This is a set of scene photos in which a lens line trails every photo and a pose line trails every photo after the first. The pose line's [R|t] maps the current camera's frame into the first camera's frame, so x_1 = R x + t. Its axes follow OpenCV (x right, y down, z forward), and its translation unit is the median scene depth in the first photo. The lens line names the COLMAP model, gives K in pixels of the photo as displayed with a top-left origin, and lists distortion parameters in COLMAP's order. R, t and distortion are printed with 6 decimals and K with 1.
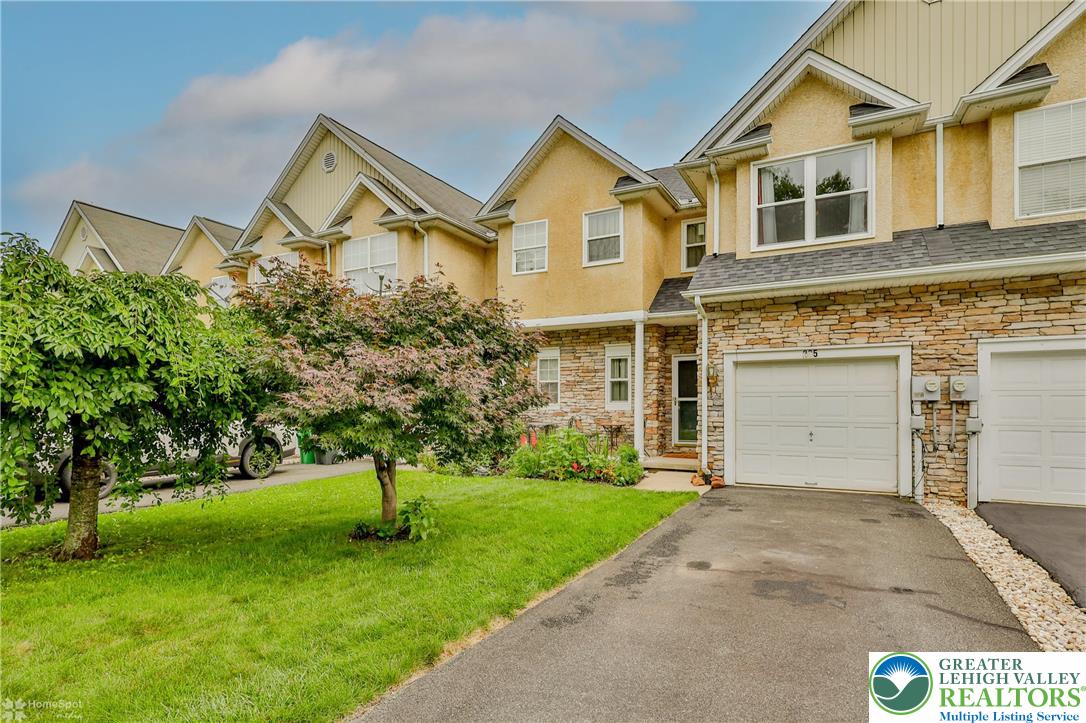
lens RADIAL K [[543.2, 0, 592.3], [0, 543.2, 418.6], [0, 0, 1]] dist [-0.003080, -0.000041]
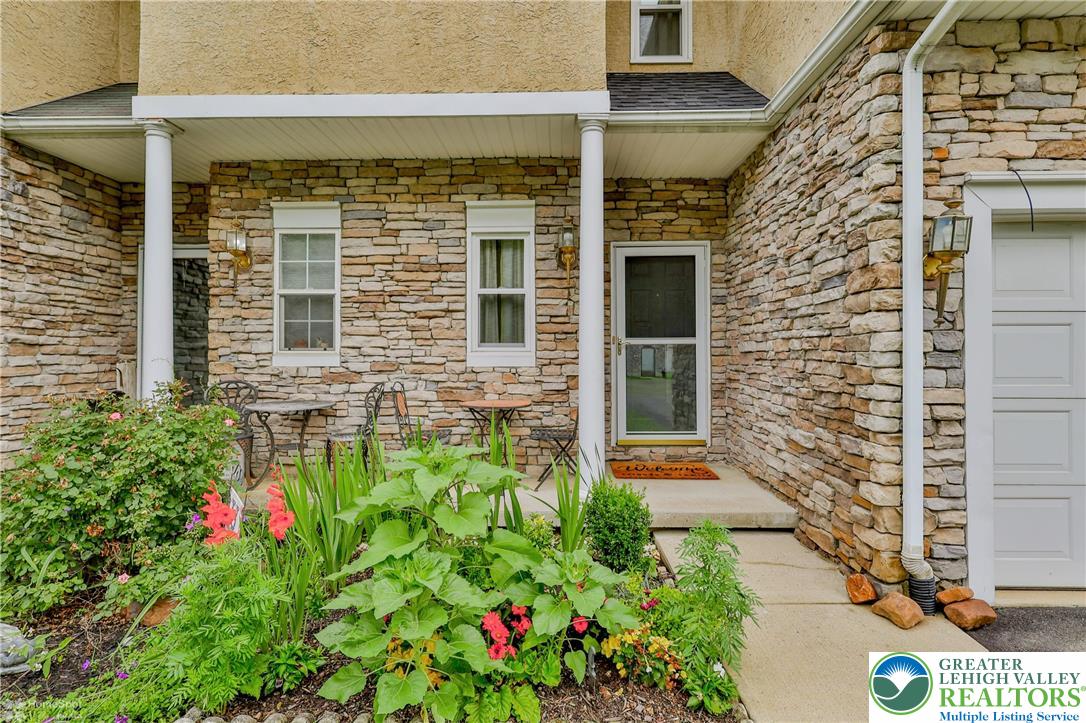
lens RADIAL K [[571.9, 0, 563.7], [0, 571.9, 357.1], [0, 0, 1]] dist [-0.003021, 0.000947]
pose [[0.923646, -0.000921, 0.383246, -0.096038], [0.011331, 0.999626, -0.024906, -0.015009], [-0.383080, 0.027347, 0.923310, 0.791635]]
